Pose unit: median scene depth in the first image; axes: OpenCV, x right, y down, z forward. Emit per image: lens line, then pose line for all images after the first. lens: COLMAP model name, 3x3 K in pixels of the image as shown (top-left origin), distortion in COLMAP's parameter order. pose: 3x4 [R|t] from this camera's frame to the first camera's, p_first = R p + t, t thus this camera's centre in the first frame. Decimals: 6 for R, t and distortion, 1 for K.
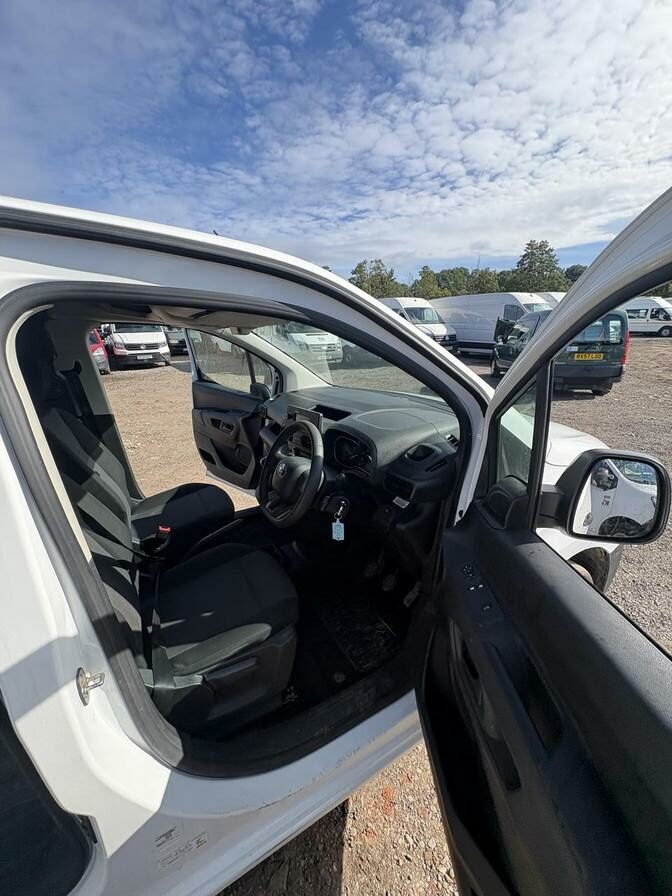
lens RADIAL K [[356.1, 0, 331.3], [0, 356.1, 436.8], [0, 0, 1]] dist [-0.002967, 0.000568]
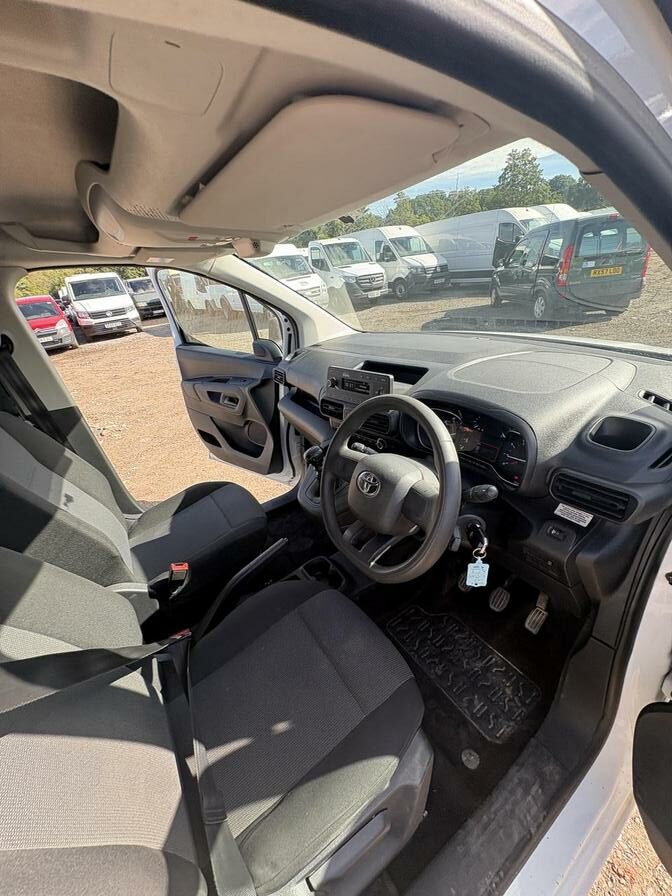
lens RADIAL K [[356.1, 0, 324.6], [0, 356.1, 442.4], [0, 0, 1]] dist [-0.002967, 0.000568]
pose [[0.994275, -0.106801, 0.003280, -0.099145], [0.105137, 0.983334, 0.148326, -0.032187], [-0.019066, -0.147132, 0.988933, 0.207106]]
